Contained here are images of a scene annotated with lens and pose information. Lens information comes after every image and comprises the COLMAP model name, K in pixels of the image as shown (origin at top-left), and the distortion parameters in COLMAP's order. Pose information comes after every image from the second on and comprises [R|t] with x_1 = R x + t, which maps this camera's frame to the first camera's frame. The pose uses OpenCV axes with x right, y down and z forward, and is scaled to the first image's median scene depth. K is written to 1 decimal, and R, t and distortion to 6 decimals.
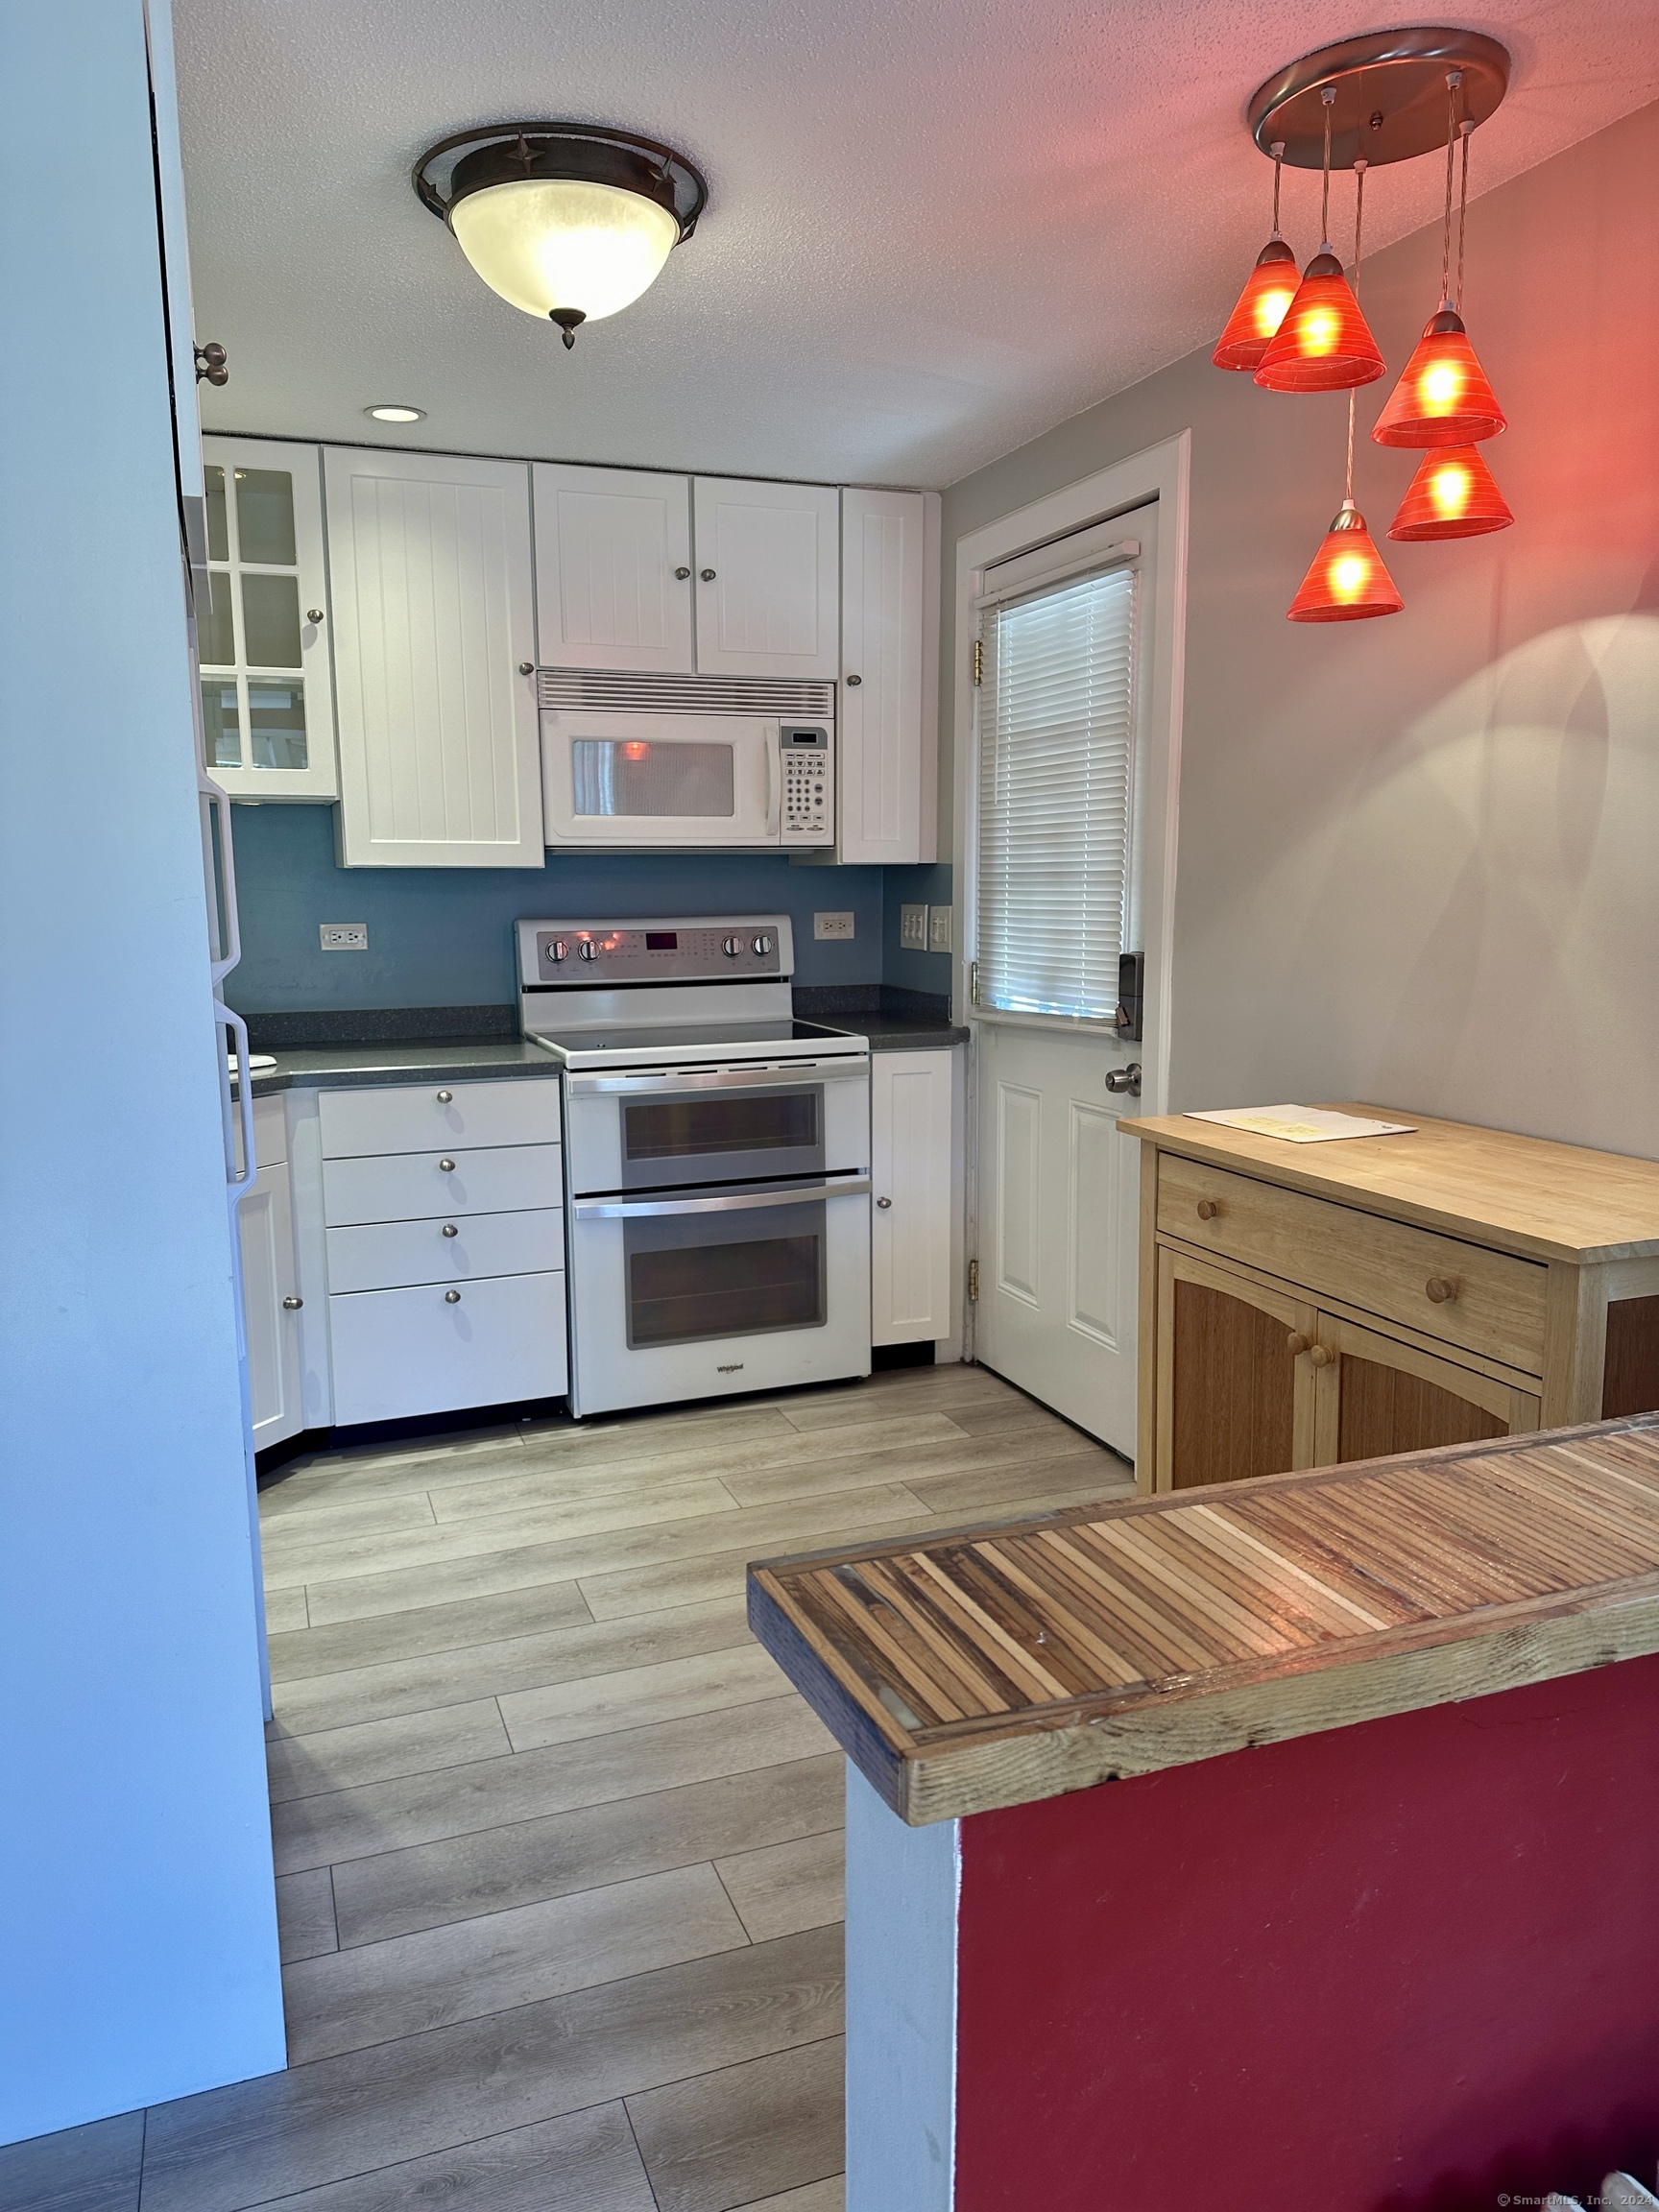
lens RADIAL K [[1540.2, 0, 822.7], [0, 1540.2, 1122.6], [0, 0, 1]] dist [0.168003, -0.359729]
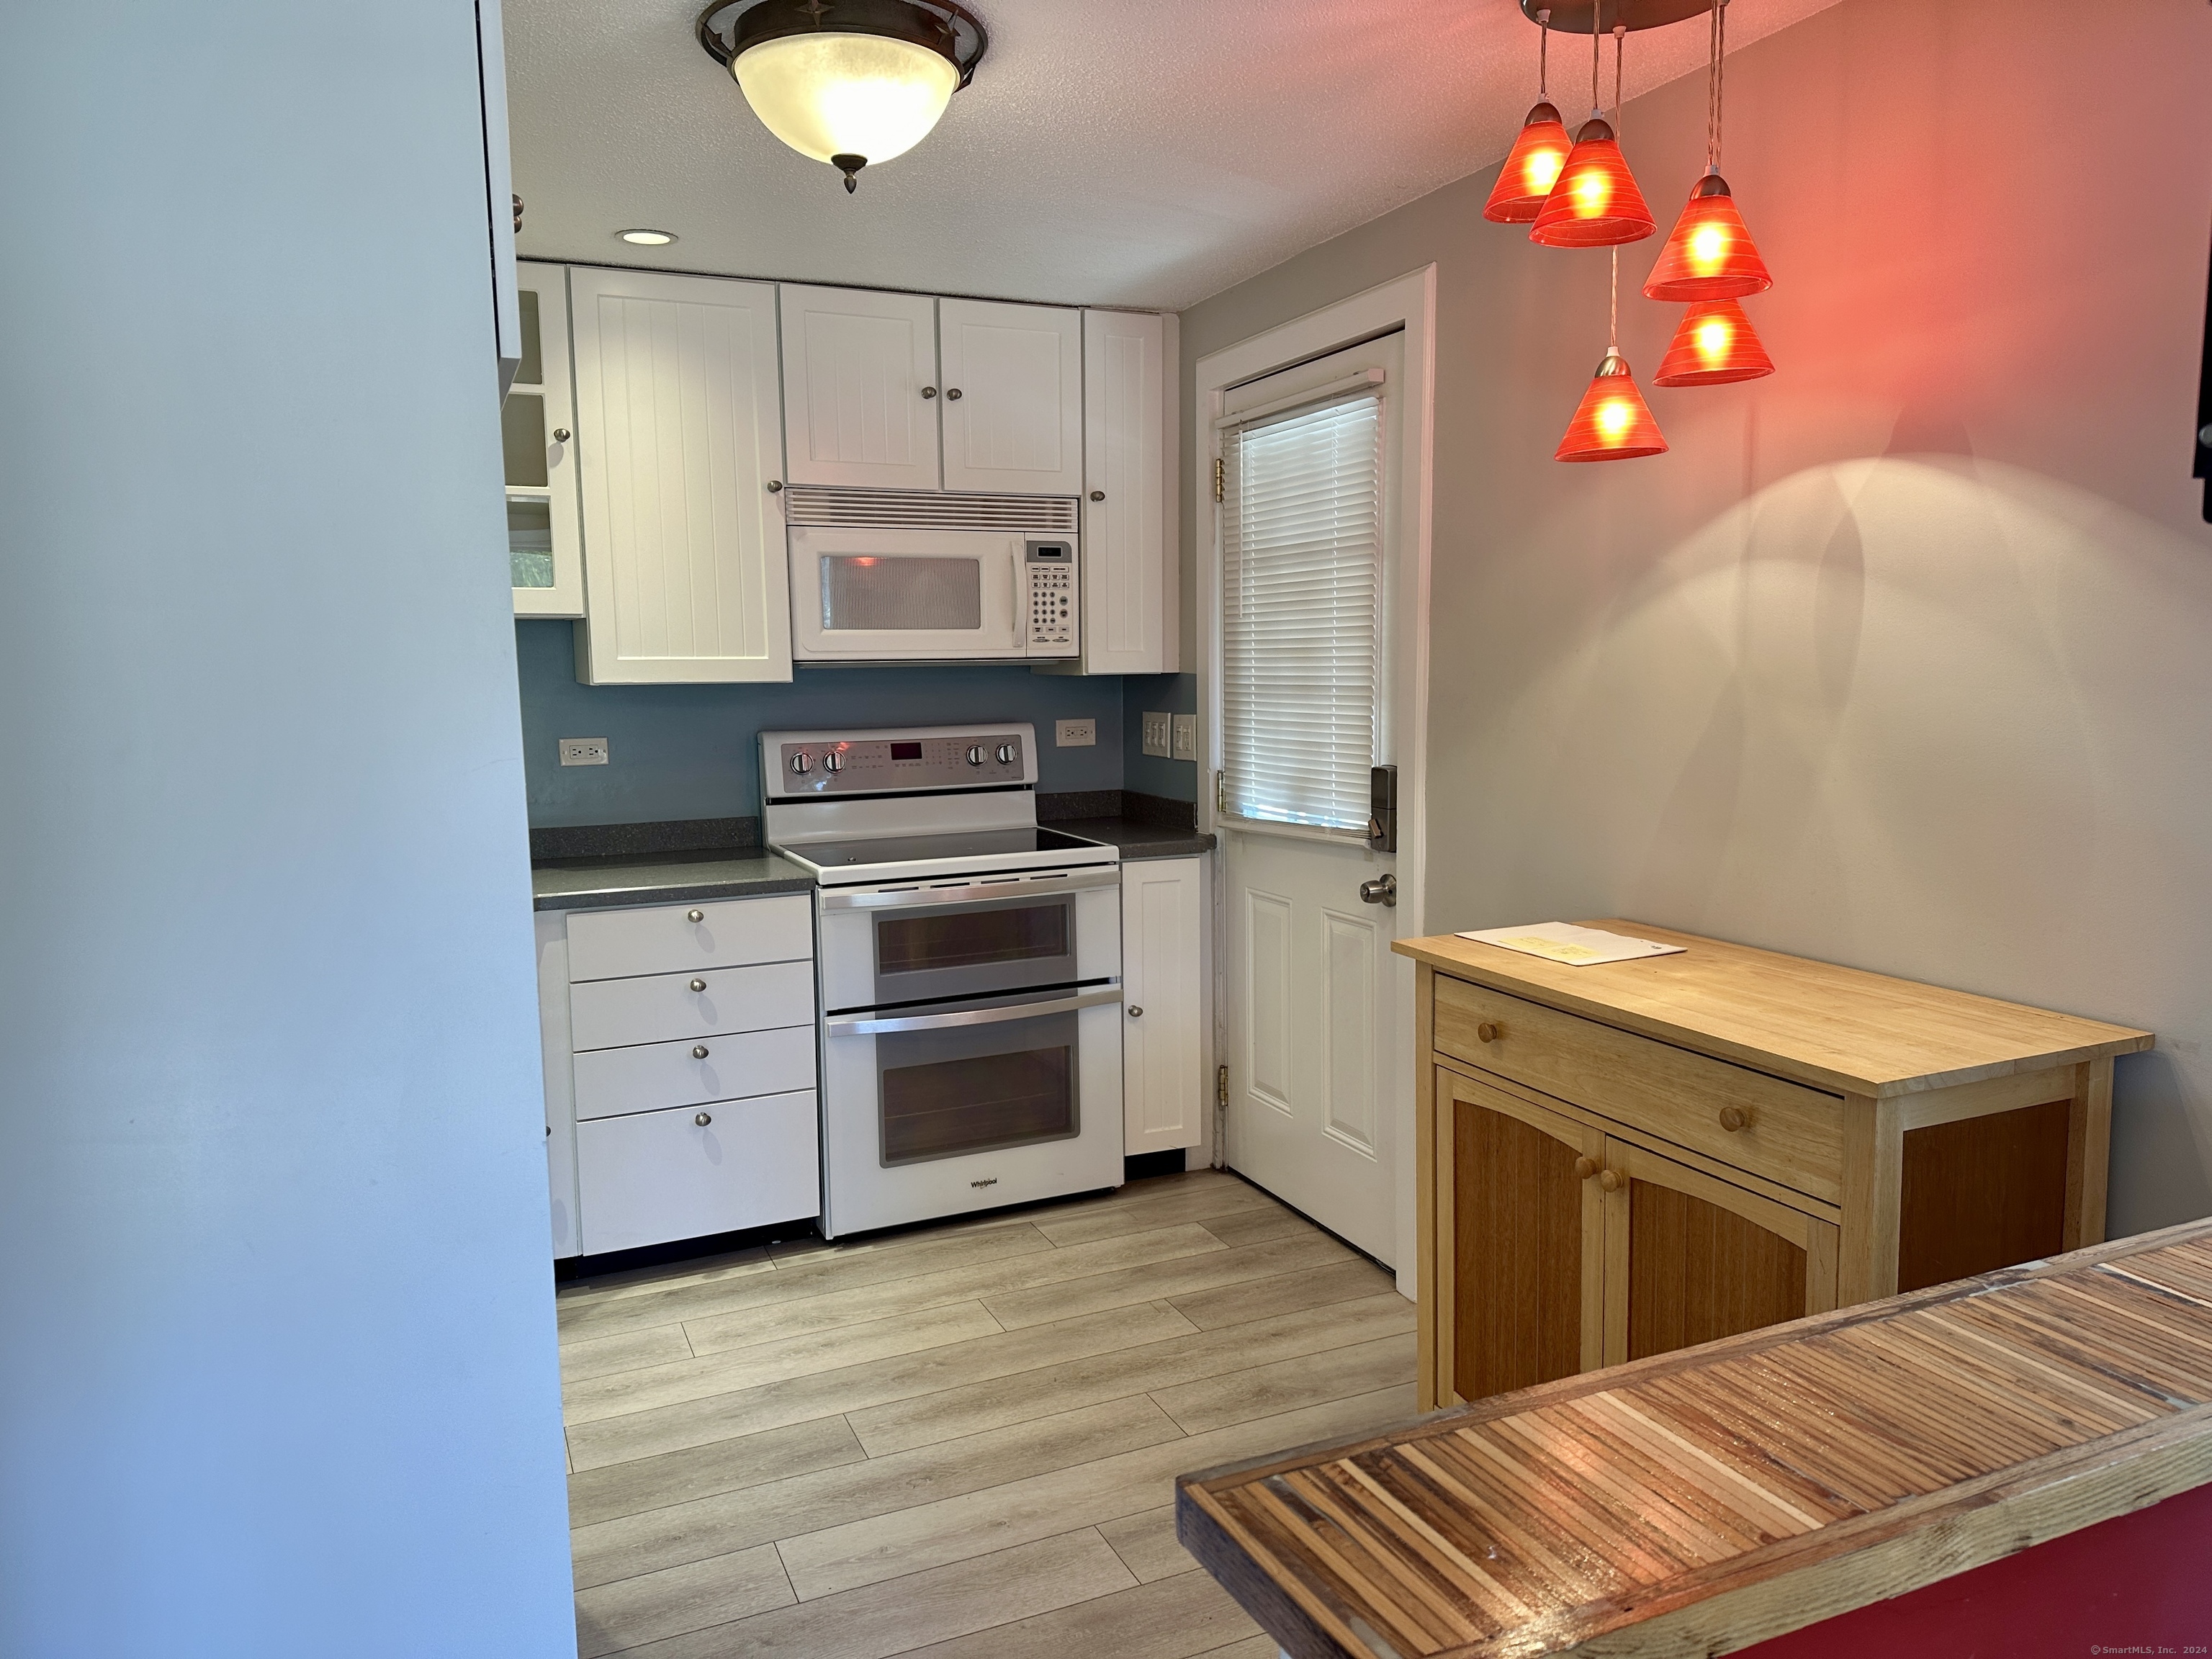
lens RADIAL K [[1540.2, 0, 1106.8], [0, 1540.2, 848.4], [0, 0, 1]] dist [0.168003, -0.359729]
pose [[0.998380, -0.012650, 0.055477, -0.036909], [0.014587, 0.999294, -0.034634, -0.021416], [-0.054999, 0.035387, 0.997859, -0.002062]]
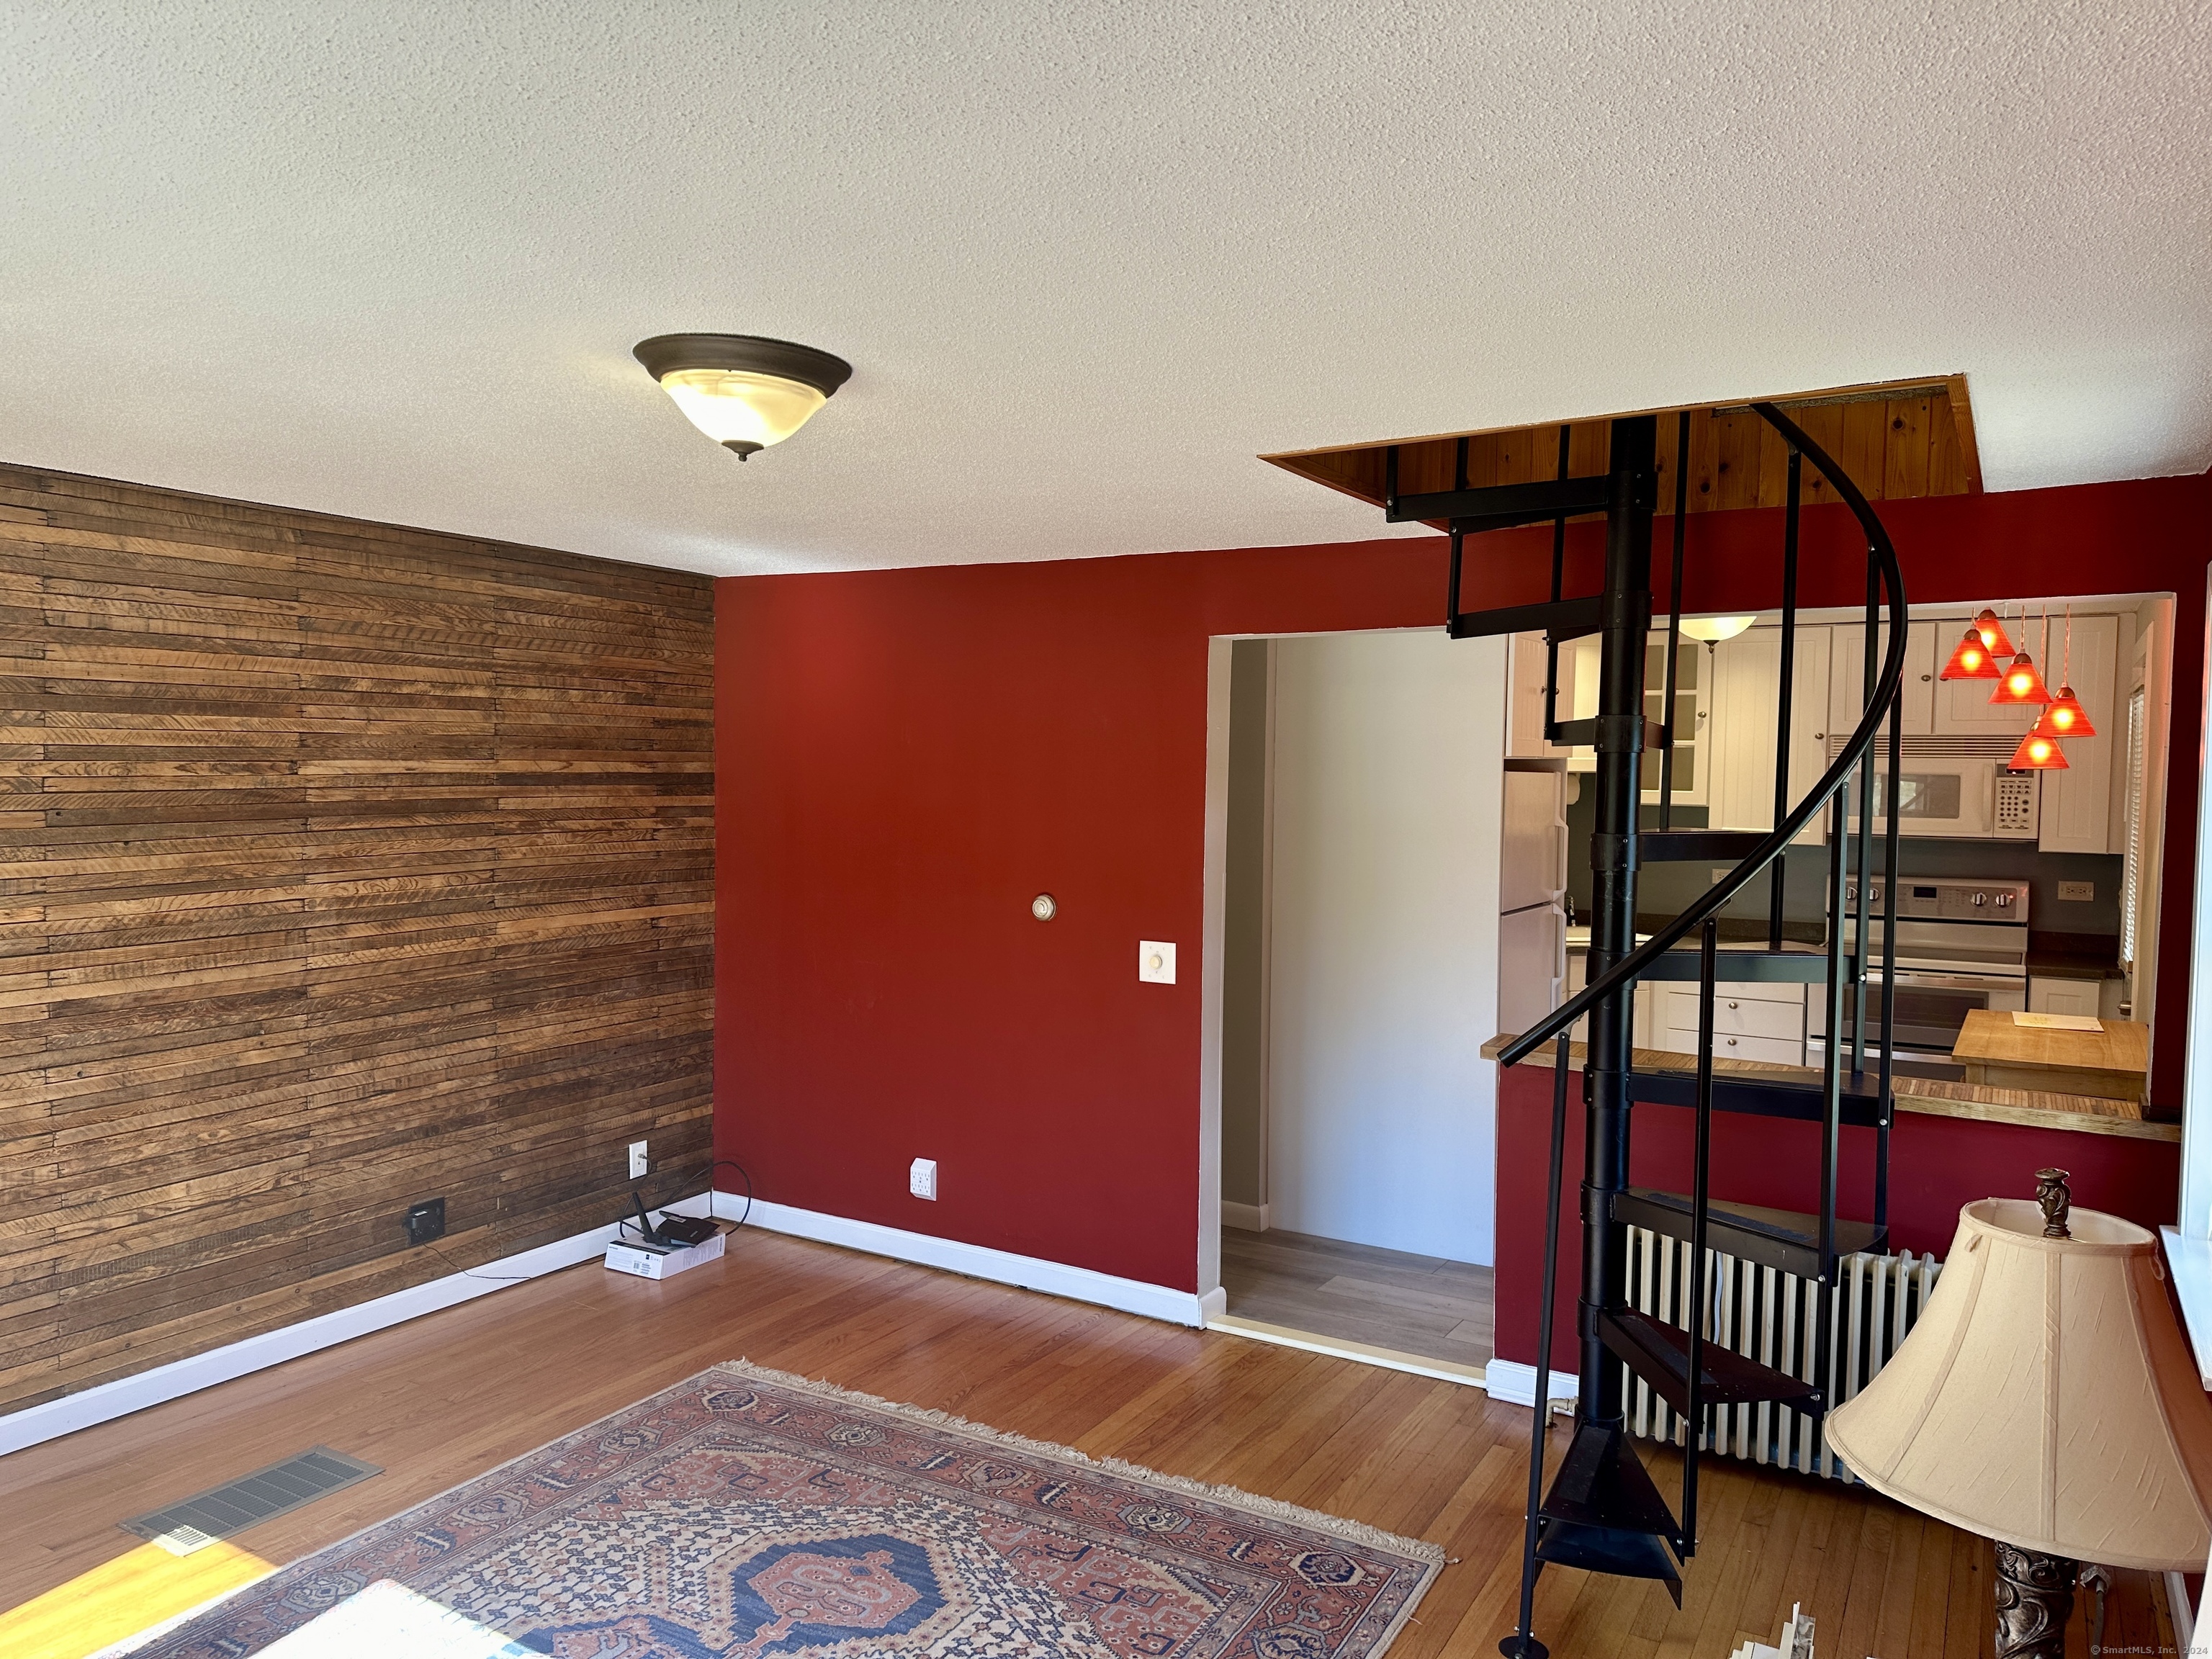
lens RADIAL K [[1571.7, 0, 1117.2], [0, 1571.7, 833.8], [0, 0, 1]] dist [0.040225, -0.038118]
pose [[0.631735, 0.052873, -0.773379, 0.731033], [-0.141417, 0.988790, -0.047917, 0.019414], [0.762176, 0.139640, 0.632130, -0.760682]]
